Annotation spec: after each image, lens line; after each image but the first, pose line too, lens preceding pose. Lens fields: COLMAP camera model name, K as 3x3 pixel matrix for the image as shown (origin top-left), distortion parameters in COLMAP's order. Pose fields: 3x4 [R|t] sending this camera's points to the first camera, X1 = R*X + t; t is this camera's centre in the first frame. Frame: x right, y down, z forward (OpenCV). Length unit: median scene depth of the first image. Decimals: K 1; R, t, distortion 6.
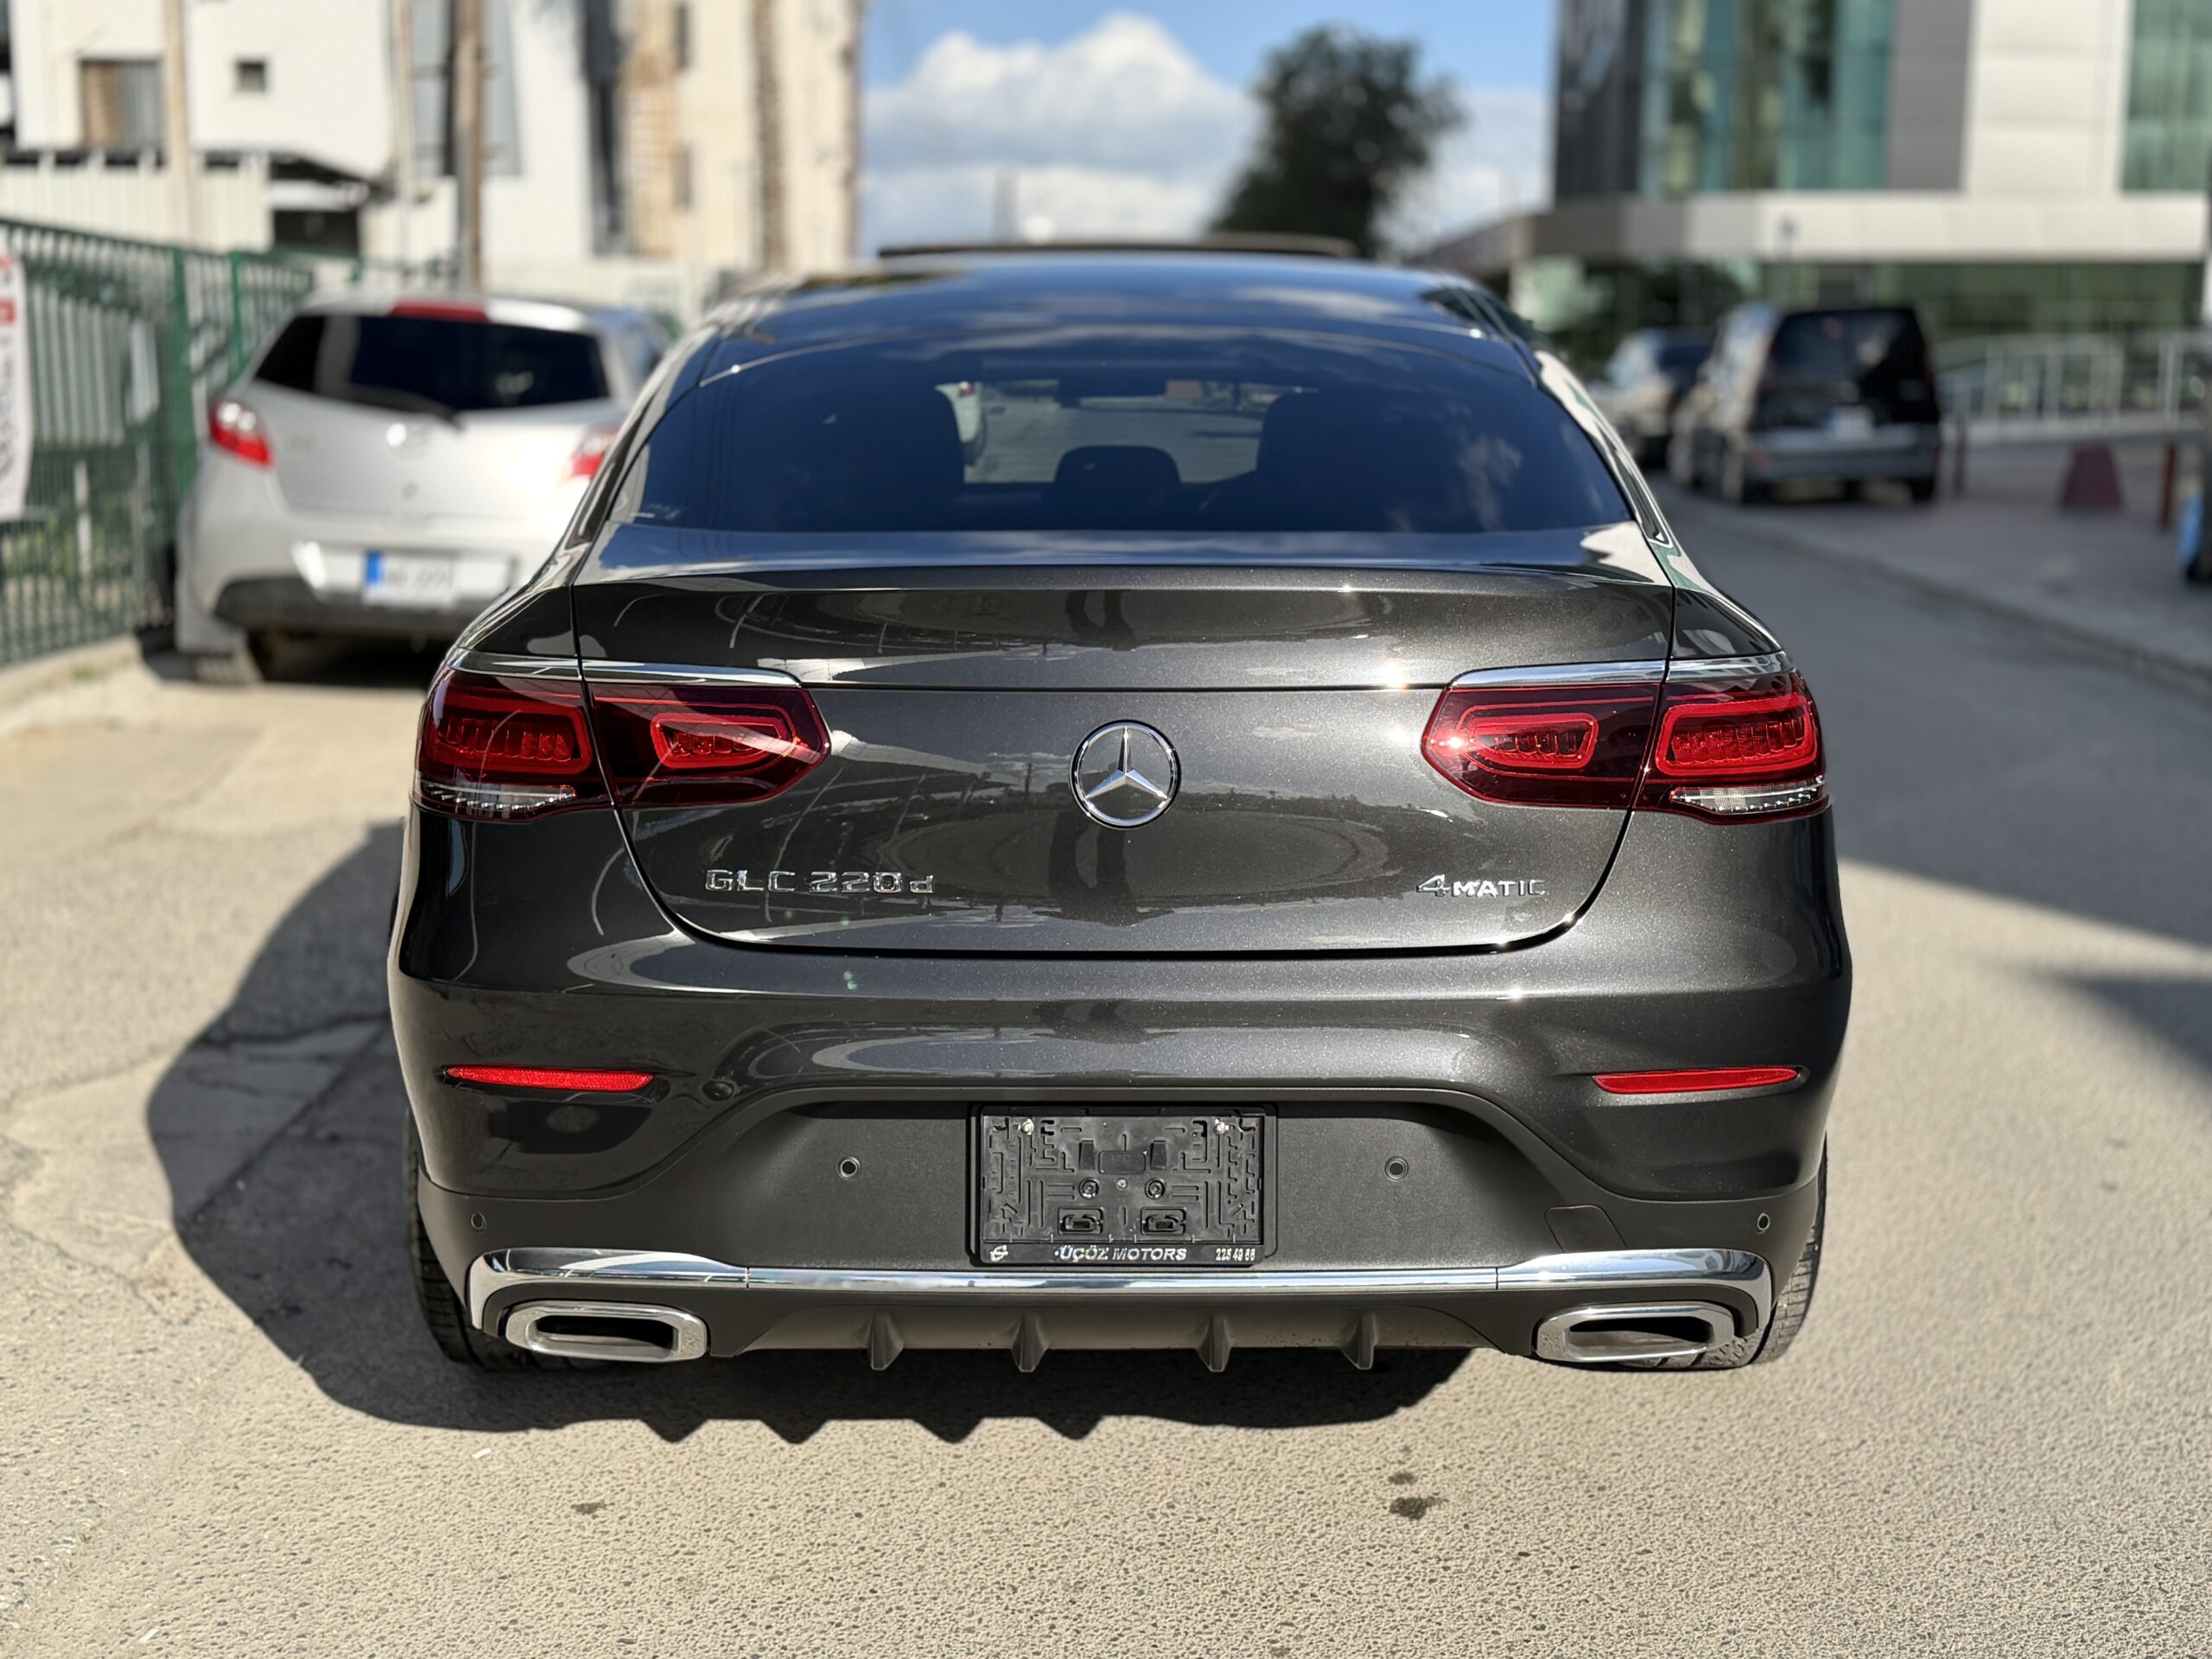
lens RADIAL K [[2678.0, 0, 1106.3], [0, 2678.0, 825.8], [0, 0, 1]] dist [0.023978, 0.000000]
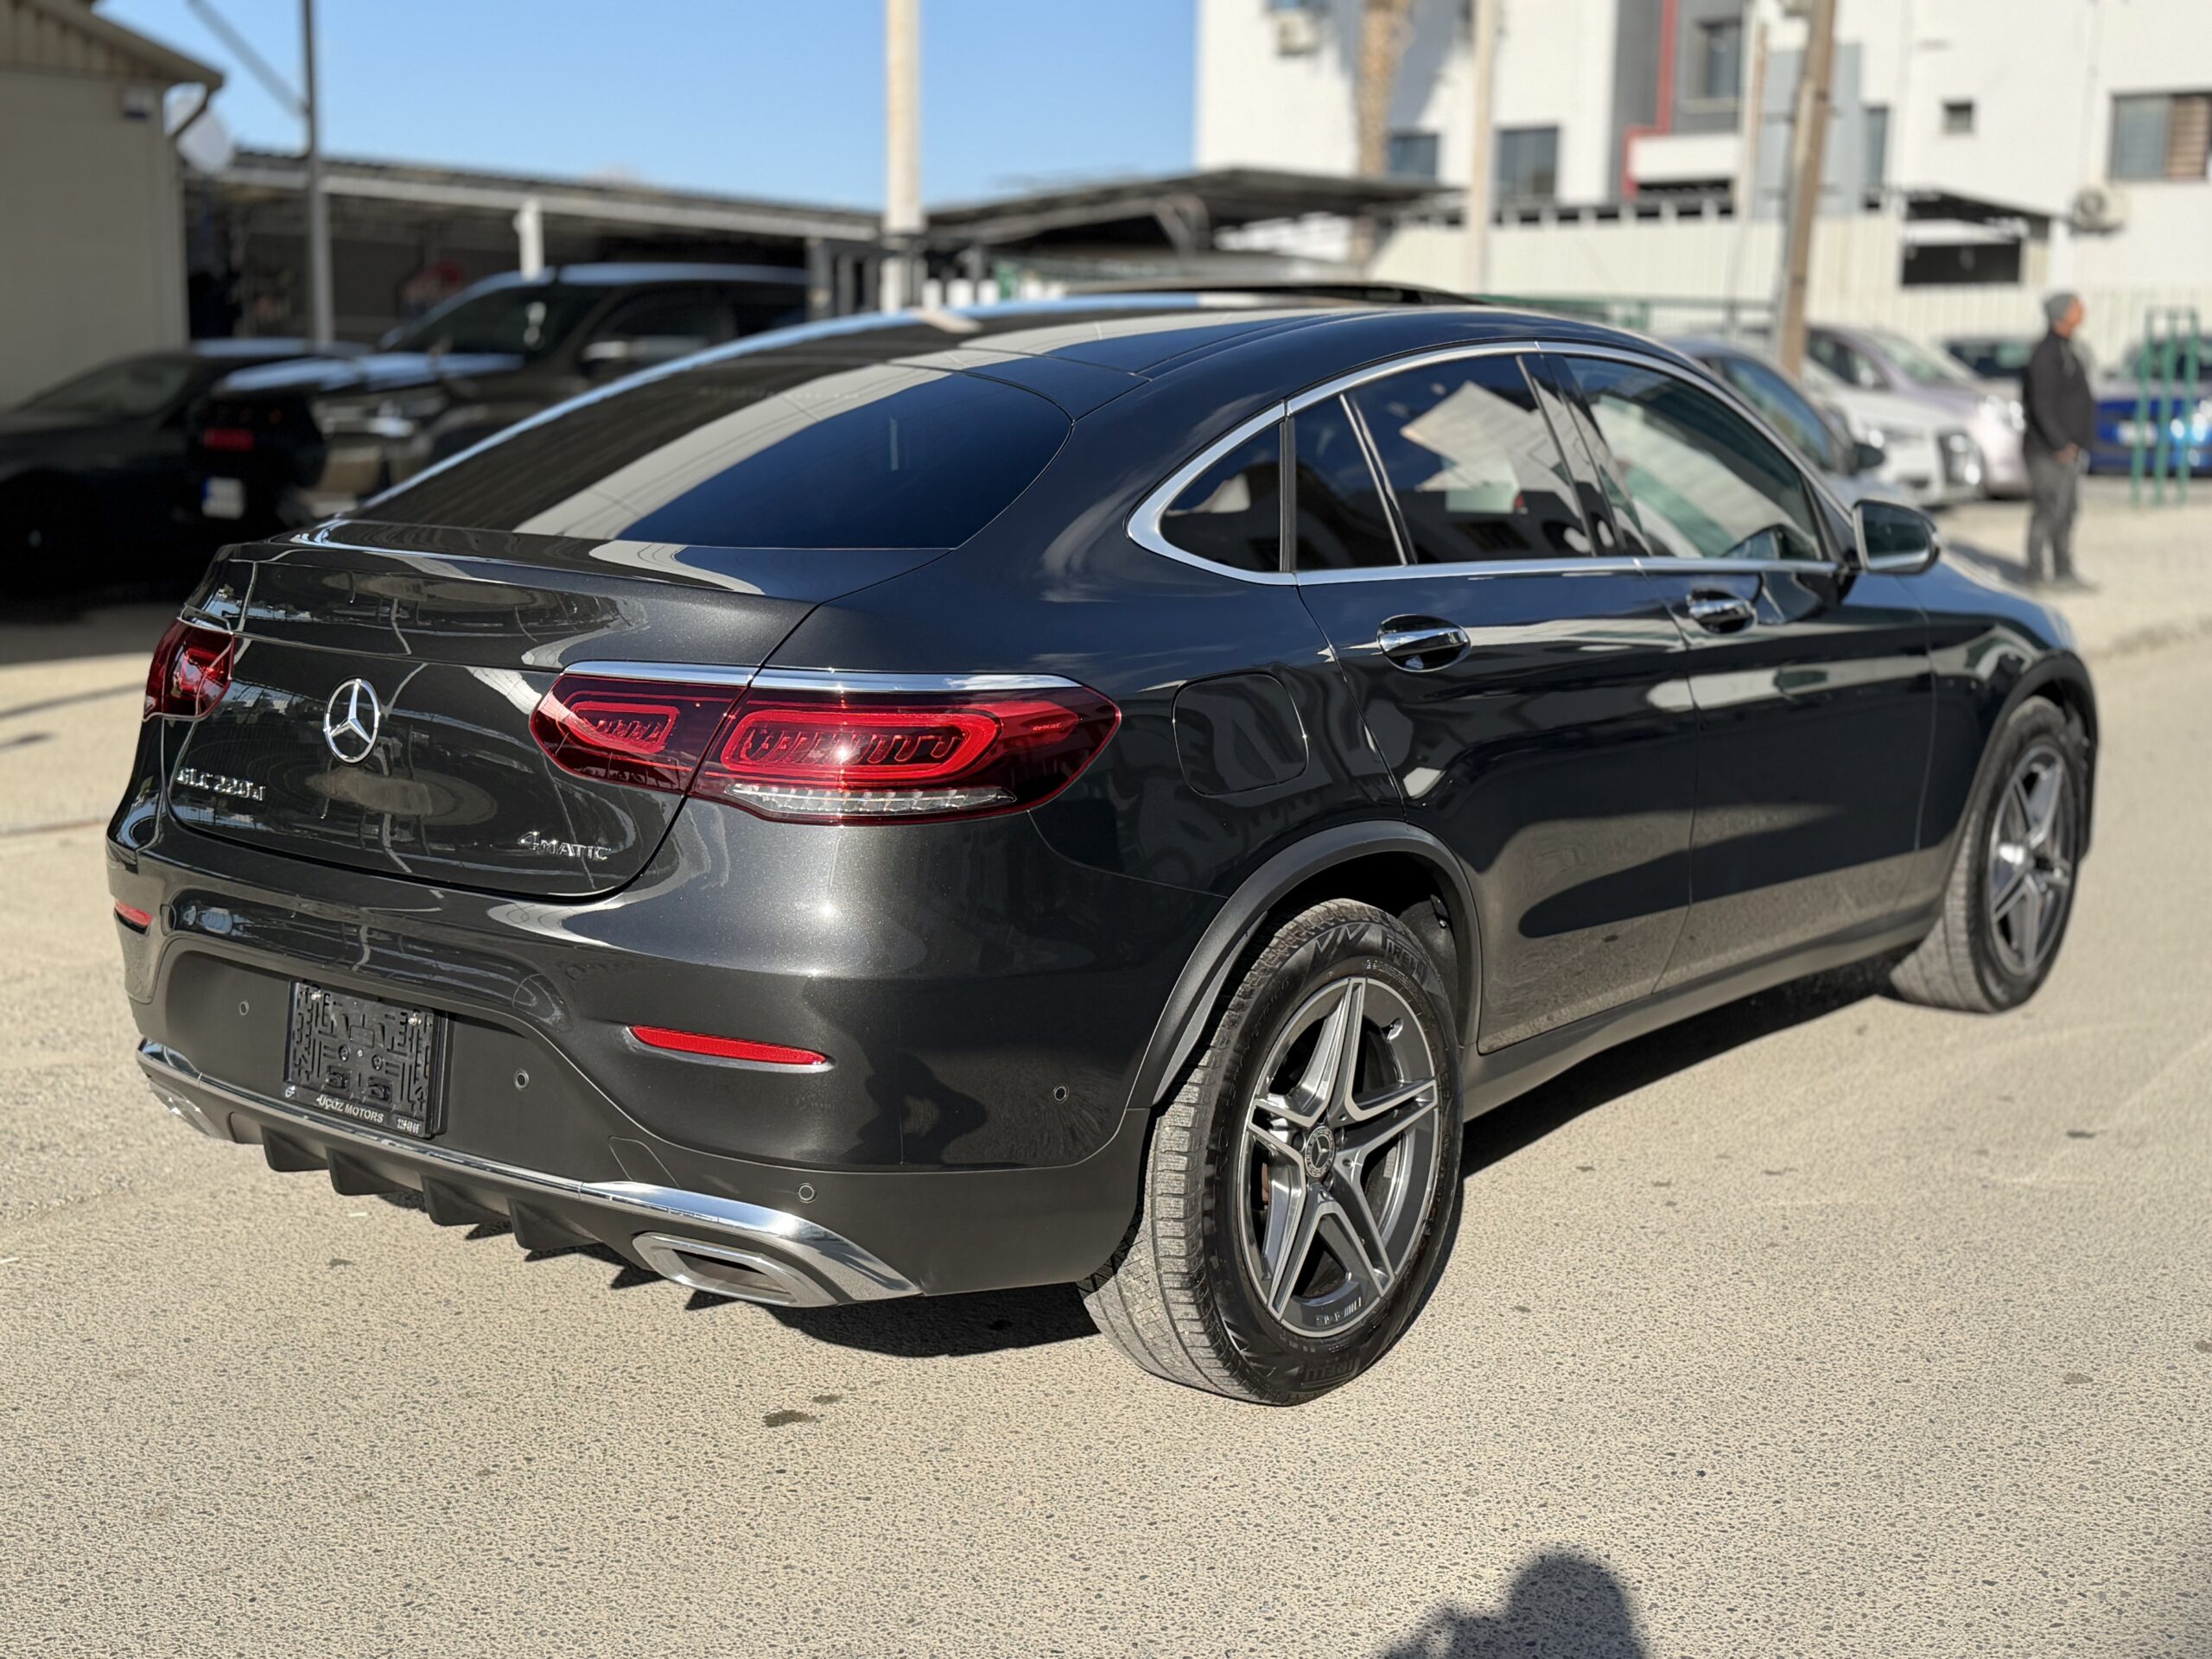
lens RADIAL K [[2560.3, 0, 1106.4], [0, 2560.3, 834.1], [0, 0, 1]] dist [0.025084, 0.000000]
pose [[0.769703, 0.103793, -0.629909, 0.806991], [-0.104005, 0.993900, 0.036683, -0.037331], [0.629874, 0.037279, 0.775803, 0.234354]]
